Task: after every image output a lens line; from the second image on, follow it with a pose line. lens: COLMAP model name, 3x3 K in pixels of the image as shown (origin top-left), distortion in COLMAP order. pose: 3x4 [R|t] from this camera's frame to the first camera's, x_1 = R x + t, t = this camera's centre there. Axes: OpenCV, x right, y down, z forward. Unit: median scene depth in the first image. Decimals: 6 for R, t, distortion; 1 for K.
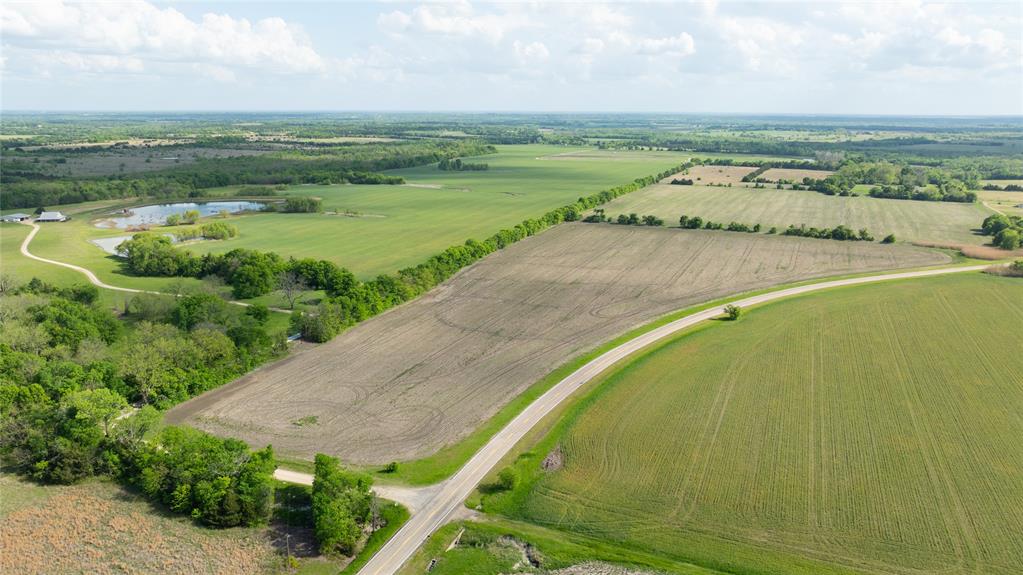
lens RADIAL K [[741.6, 0, 498.4], [0, 741.6, 282.8], [0, 0, 1]] dist [-0.023875, 0.006339]
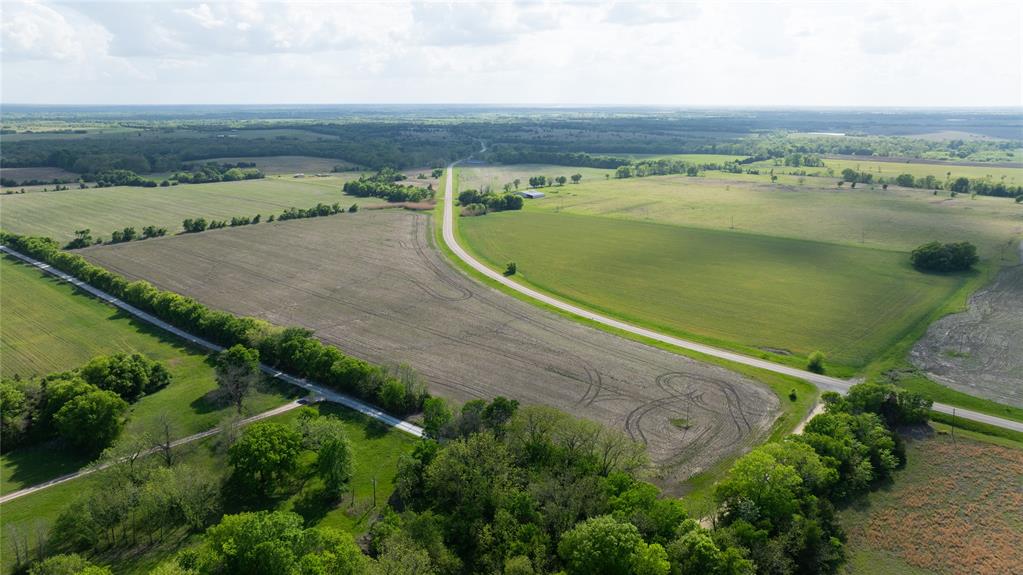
lens RADIAL K [[719.8, 0, 511.5], [0, 719.8, 287.5], [0, 0, 1]] dist [-0.039520, 0.041181]
pose [[0.317447, -0.242278, 0.916804, -0.444522], [0.216140, 0.959848, 0.178813, -0.079661], [-0.923315, 0.141395, 0.357067, 0.319149]]
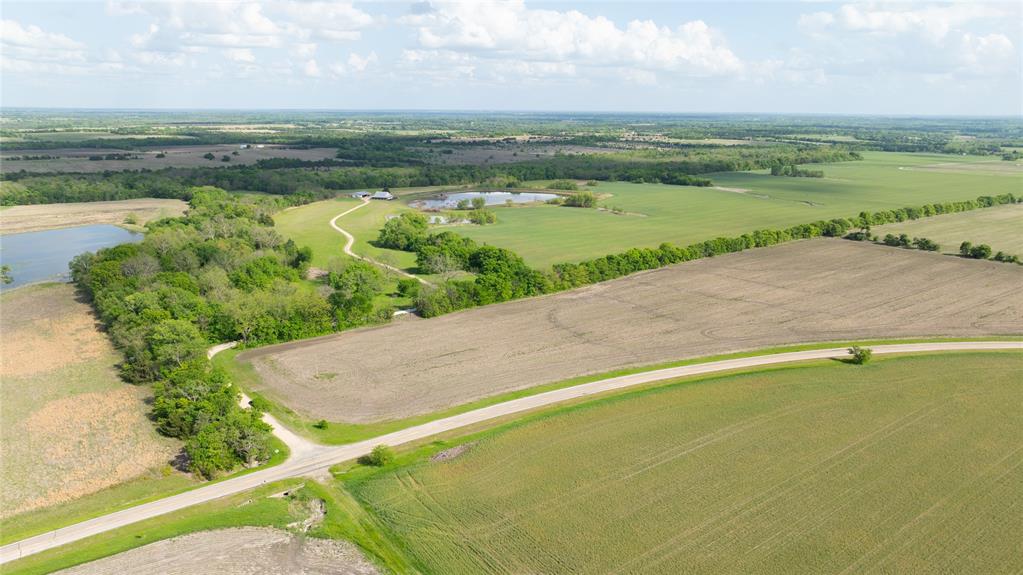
lens RADIAL K [[719.8, 0, 511.5], [0, 719.8, 287.5], [0, 0, 1]] dist [-0.039520, 0.041181]
pose [[0.865285, 0.123296, -0.485881, 0.199970], [-0.118010, 0.992140, 0.041604, -0.012800], [0.487192, 0.021339, 0.873034, 0.056701]]
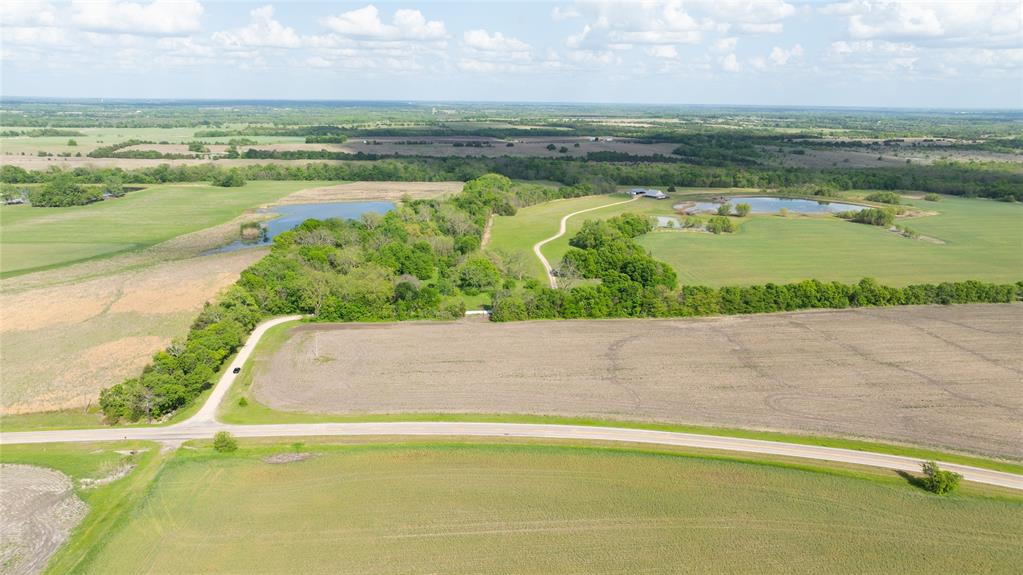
lens RADIAL K [[719.8, 0, 511.5], [0, 719.8, 287.5], [0, 0, 1]] dist [-0.039520, 0.041181]
pose [[0.473862, 0.222982, -0.851900, 0.326561], [-0.208787, 0.968274, 0.137307, -0.057994], [0.855490, 0.112801, 0.505384, 0.247837]]
